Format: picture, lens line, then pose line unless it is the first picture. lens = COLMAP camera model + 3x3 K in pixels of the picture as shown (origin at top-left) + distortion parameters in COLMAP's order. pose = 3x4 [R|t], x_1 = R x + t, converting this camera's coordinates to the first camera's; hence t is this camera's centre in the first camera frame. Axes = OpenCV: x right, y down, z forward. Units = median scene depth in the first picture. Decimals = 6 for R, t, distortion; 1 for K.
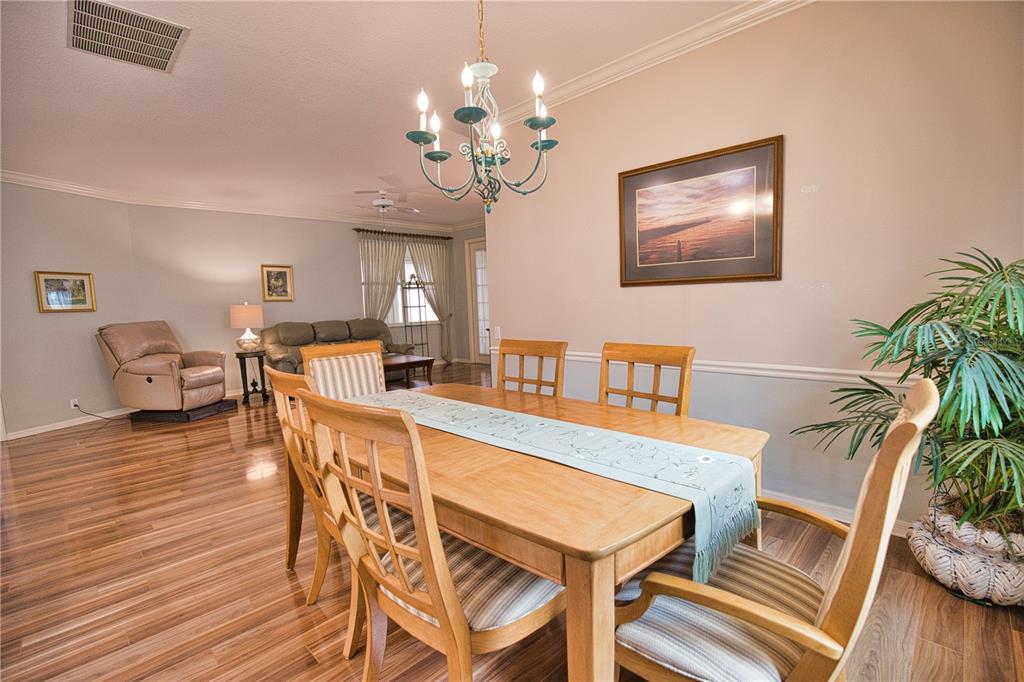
lens RADIAL K [[466.8, 0, 516.3], [0, 466.8, 346.4], [0, 0, 1]] dist [-0.033770, 0.004457]
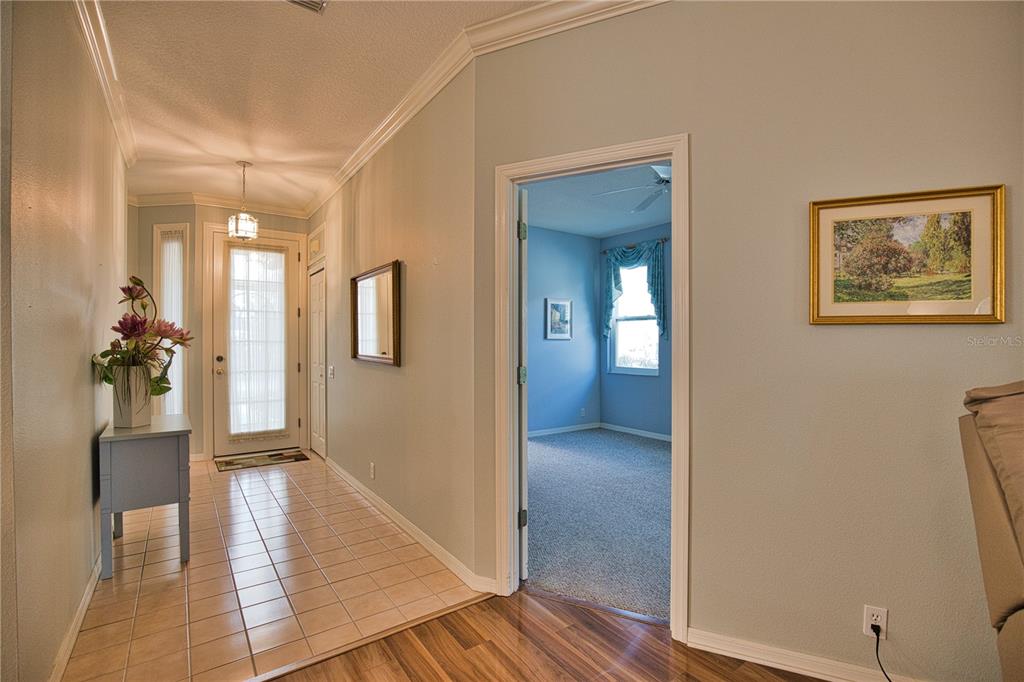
lens RADIAL K [[467.7, 0, 518.5], [0, 467.7, 344.3], [0, 0, 1]] dist [-0.033794, 0.007271]
pose [[-0.165259, 0.040566, -0.985416, -0.546415], [-0.090007, 0.994364, 0.056029, -0.048584], [0.982135, 0.097953, -0.160676, 0.680159]]
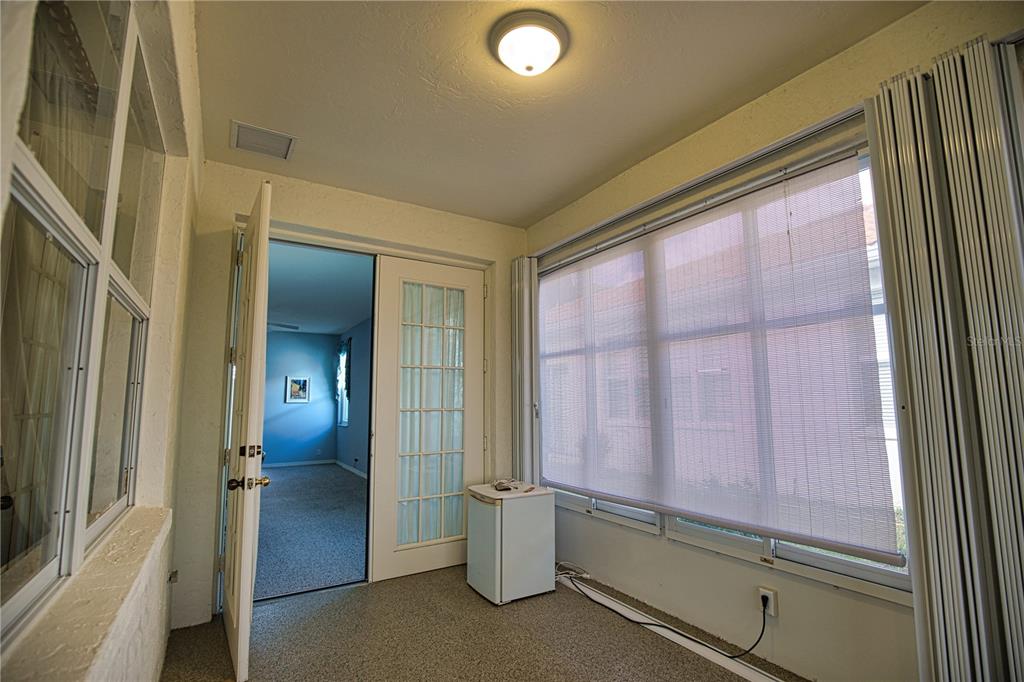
lens RADIAL K [[466.8, 0, 516.3], [0, 466.8, 346.4], [0, 0, 1]] dist [-0.033770, 0.004457]
pose [[-0.232181, -0.077206, -0.969604, -0.217165], [-0.078868, 0.995057, -0.060347, -0.164256], [0.969470, 0.062459, -0.237122, 1.687882]]
